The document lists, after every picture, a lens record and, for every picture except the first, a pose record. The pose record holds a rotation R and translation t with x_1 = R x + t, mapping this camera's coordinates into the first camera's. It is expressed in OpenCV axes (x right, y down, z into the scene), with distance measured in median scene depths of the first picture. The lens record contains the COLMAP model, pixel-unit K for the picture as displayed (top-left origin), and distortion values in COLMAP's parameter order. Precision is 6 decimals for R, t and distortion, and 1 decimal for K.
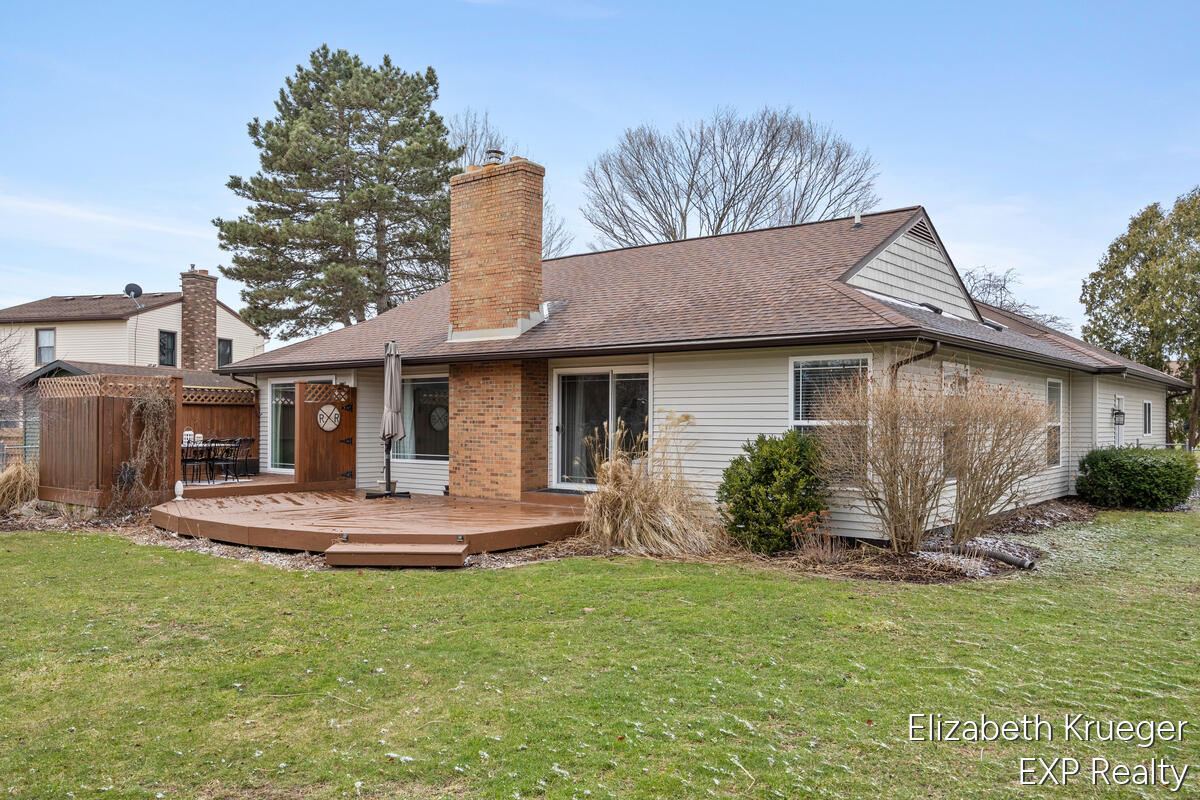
lens RADIAL K [[944.7, 0, 599.2], [0, 944.7, 407.2], [0, 0, 1]] dist [-0.015400, -0.001440]
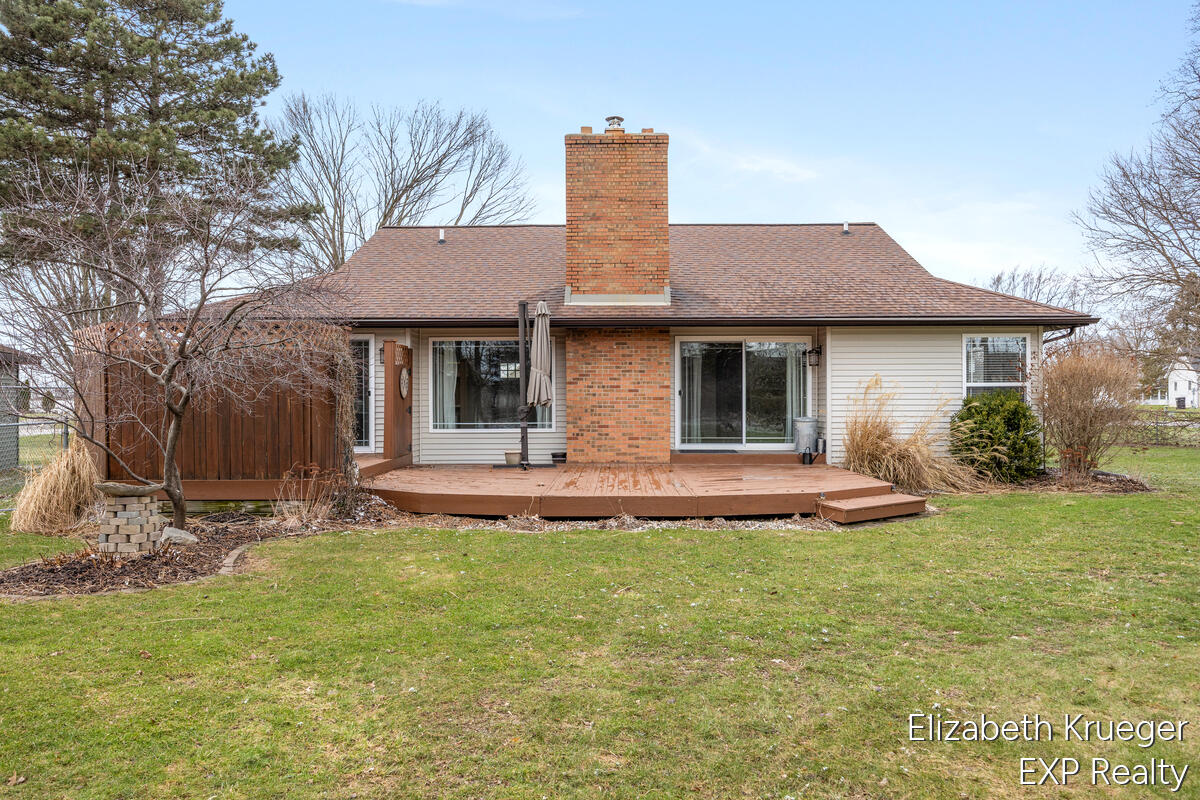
lens RADIAL K [[856.1, 0, 600.0], [0, 856.1, 391.9], [0, 0, 1]] dist [-0.005834, -0.000547]
pose [[0.787968, -0.002271, 0.615712, -0.699410], [-0.002867, 0.999969, 0.007358, 0.014571], [-0.615710, -0.007564, 0.787937, 0.298071]]
